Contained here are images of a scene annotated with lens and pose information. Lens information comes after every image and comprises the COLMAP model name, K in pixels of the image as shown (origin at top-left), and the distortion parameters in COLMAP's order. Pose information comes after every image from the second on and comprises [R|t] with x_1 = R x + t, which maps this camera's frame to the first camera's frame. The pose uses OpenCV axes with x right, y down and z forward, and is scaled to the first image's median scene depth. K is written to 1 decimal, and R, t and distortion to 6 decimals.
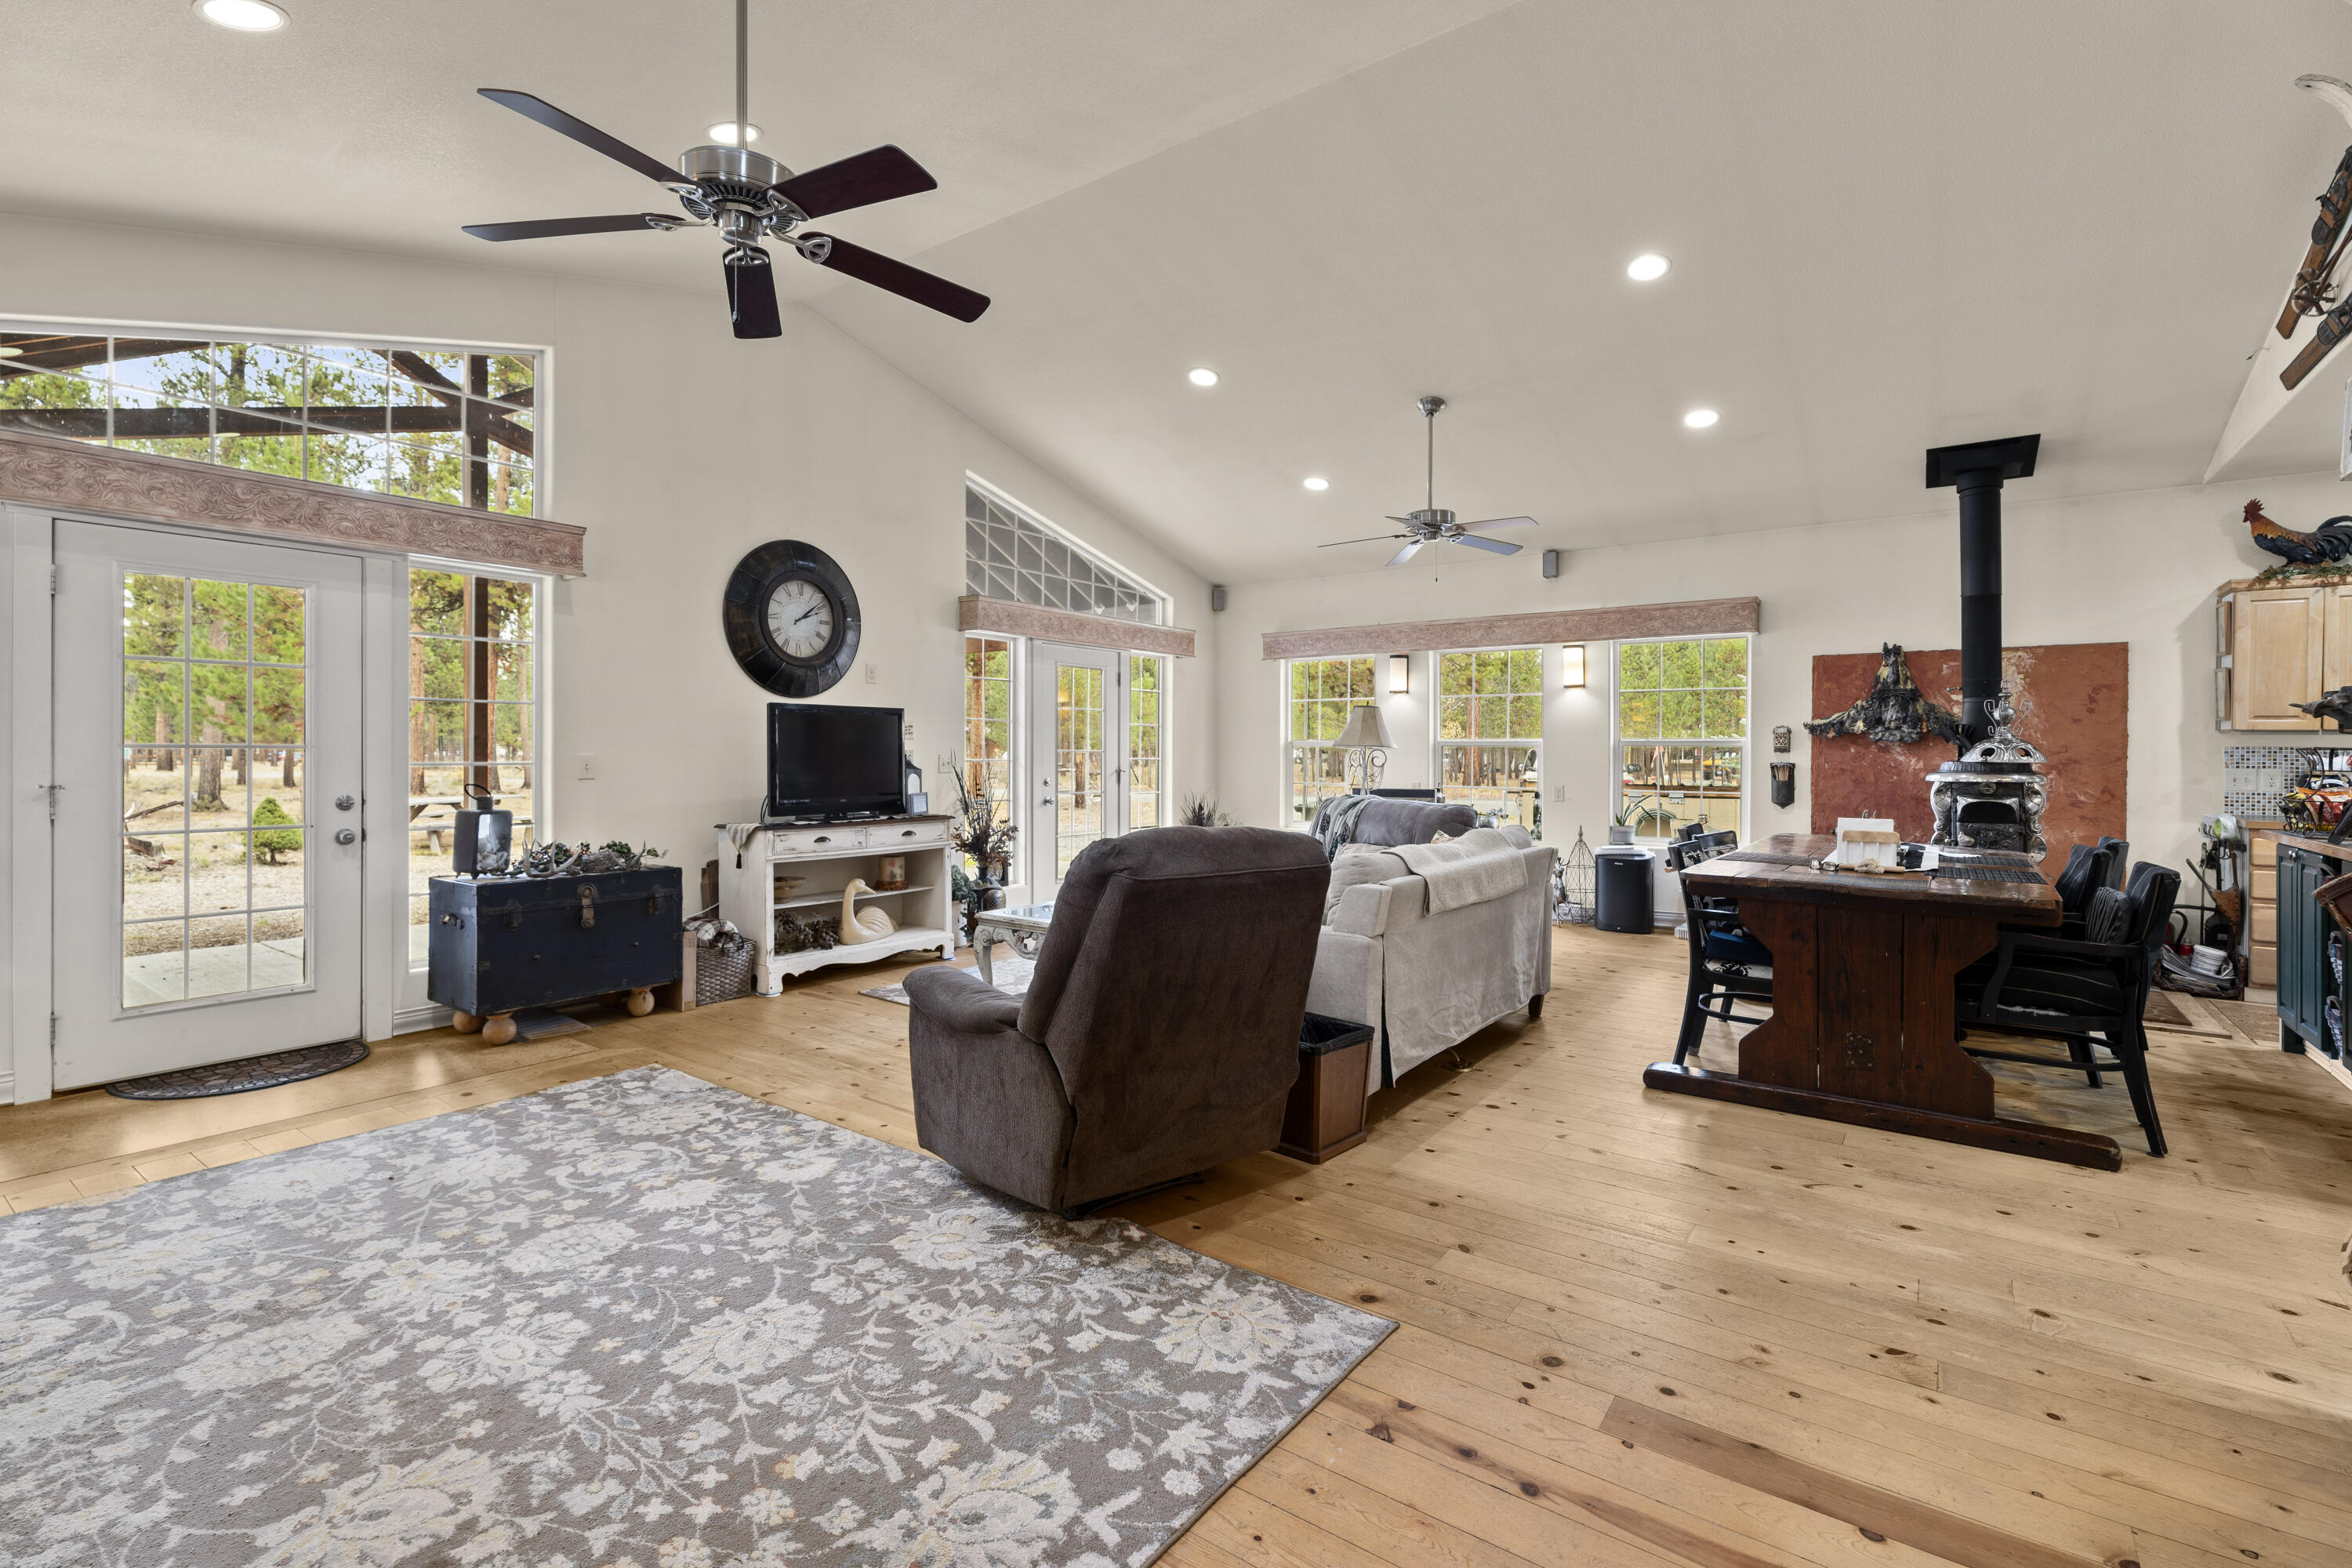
lens RADIAL K [[1055.4, 0, 1168.0], [0, 1055.4, 752.1], [0, 0, 1]] dist [-0.000192, -0.000162]
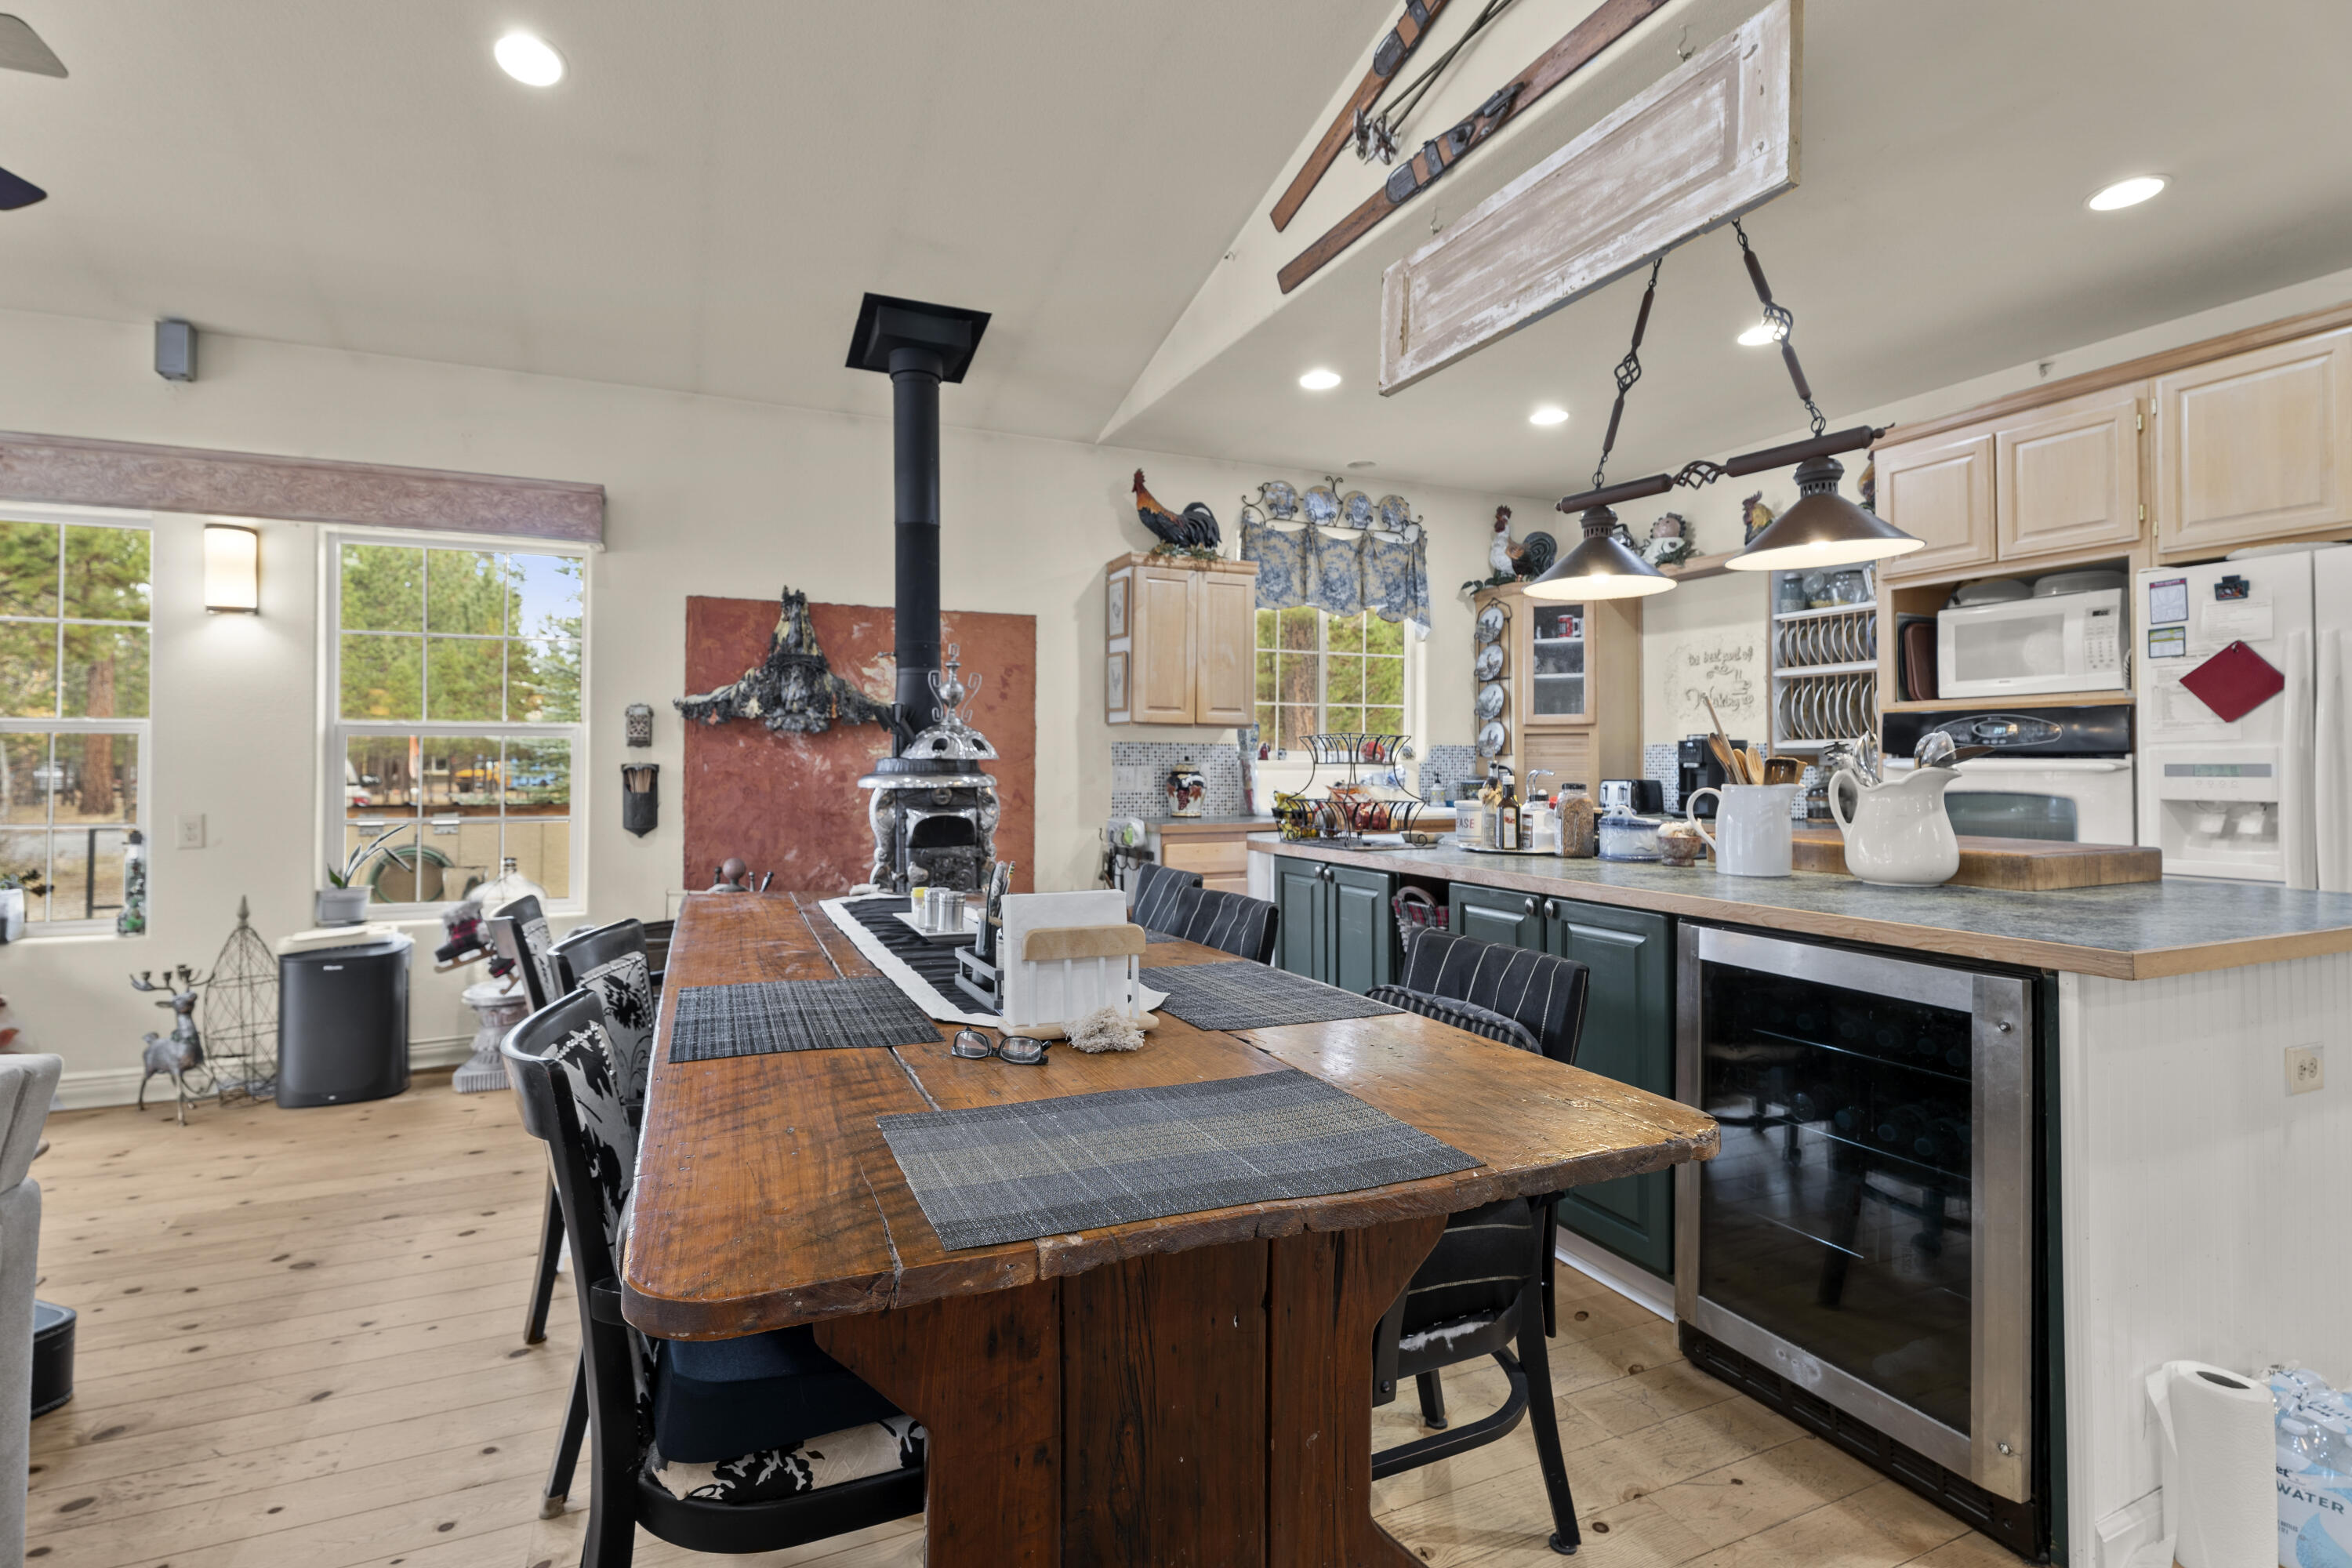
lens RADIAL K [[1078.8, 0, 1138.2], [0, 1078.8, 745.2], [0, 0, 1]] dist [-0.000053, 0.000061]
pose [[0.511533, 0.010925, 0.859194, 0.201657], [0.003550, 0.999884, -0.014827, 0.010199], [-0.859256, 0.010635, 0.511435, 0.454548]]
